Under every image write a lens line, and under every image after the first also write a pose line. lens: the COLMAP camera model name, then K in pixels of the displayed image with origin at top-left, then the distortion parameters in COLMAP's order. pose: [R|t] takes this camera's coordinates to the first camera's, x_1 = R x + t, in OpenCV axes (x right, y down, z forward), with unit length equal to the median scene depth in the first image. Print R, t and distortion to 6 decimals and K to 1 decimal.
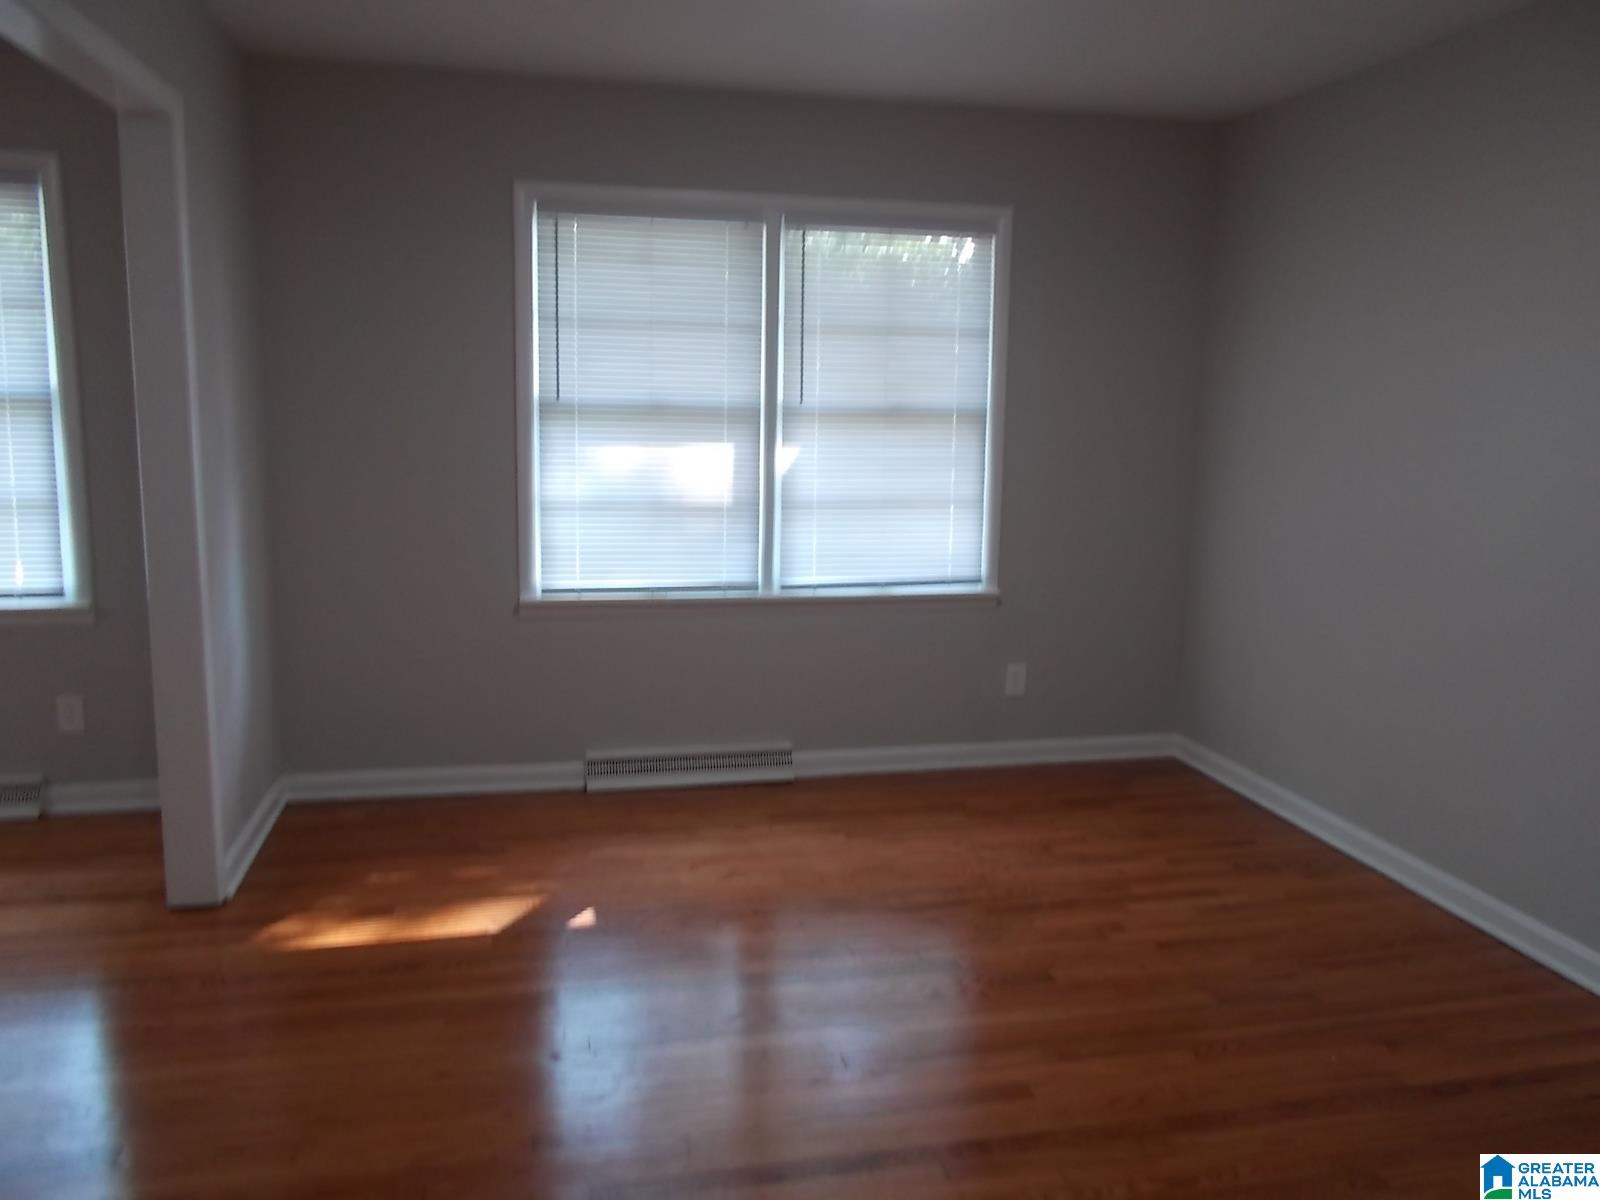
lens RADIAL K [[993.5, 0, 722.1], [0, 993.5, 570.4], [0, 0, 1]] dist [0.005320, 0.000736]
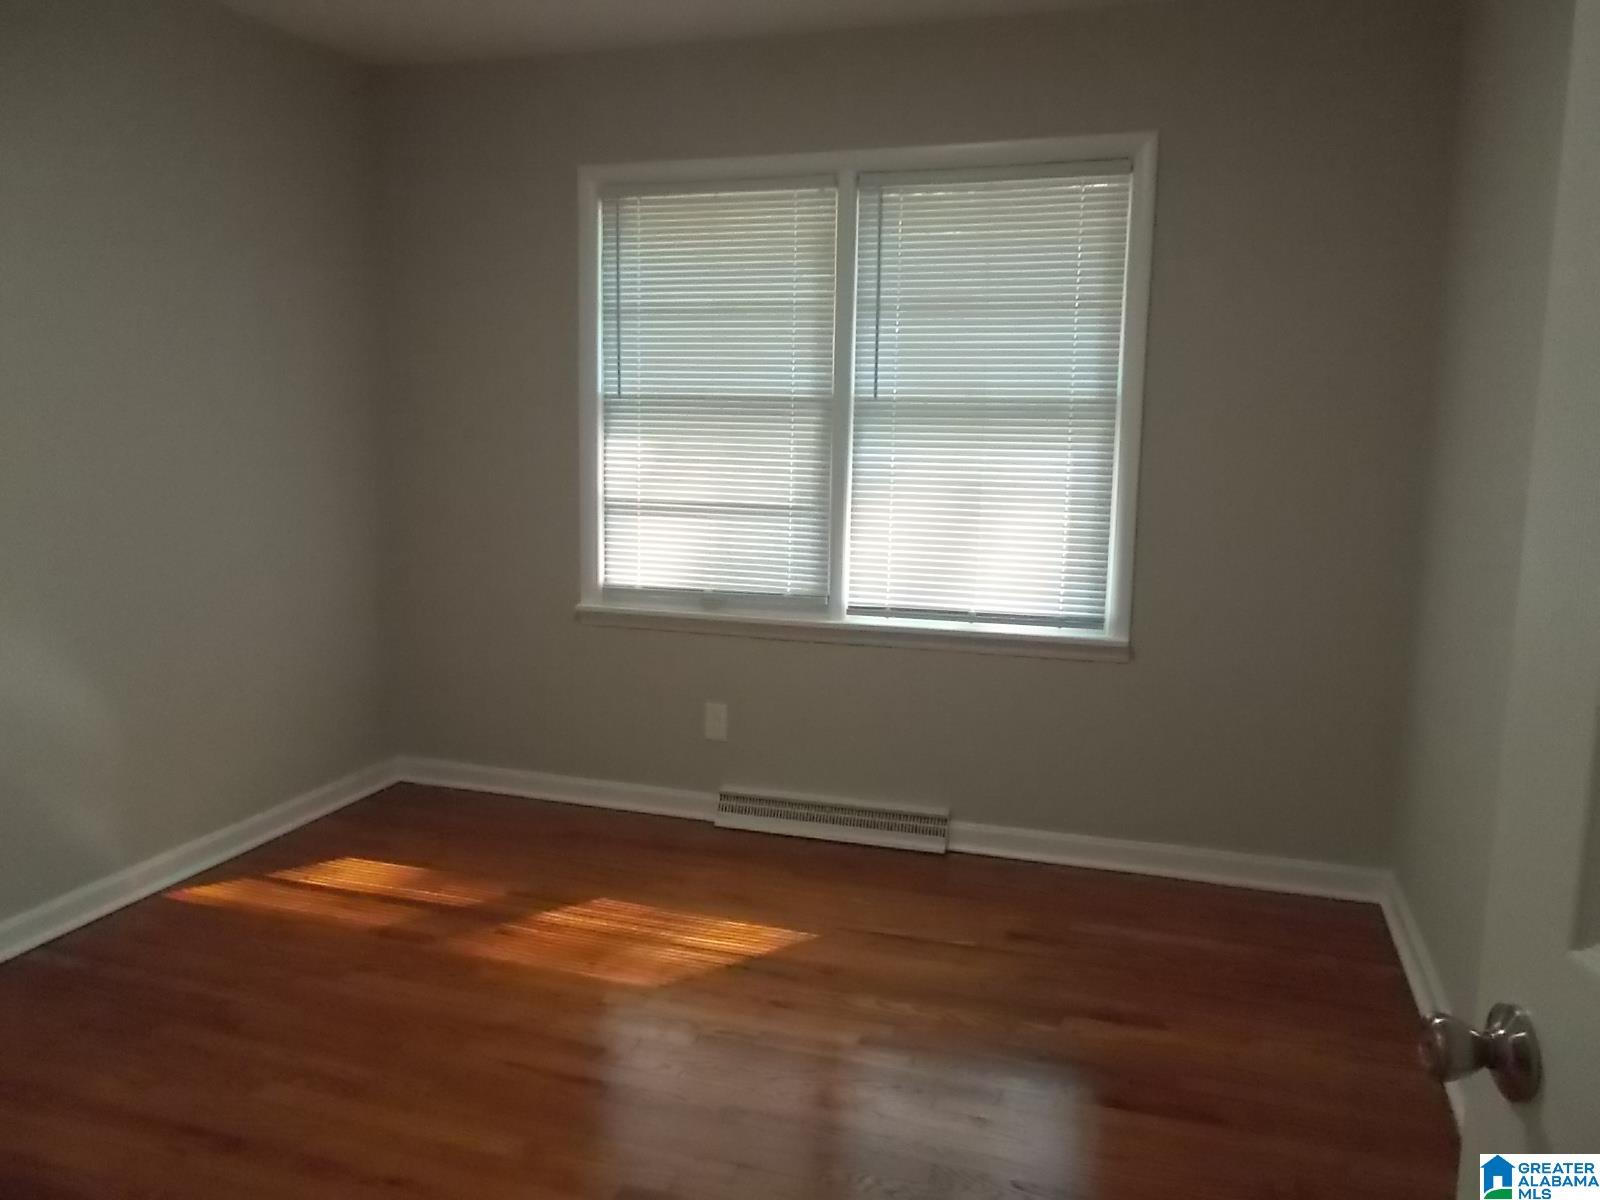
lens RADIAL K [[1187.9, 0, 800.0], [0, 1187.9, 600.0], [0, 0, 1]] dist [0.001907, -0.000929]
pose [[0.877538, 0.067411, -0.474746, 0.514050], [-0.068478, 0.997539, 0.015066, -0.007005], [0.474593, 0.019289, 0.879994, 0.090654]]
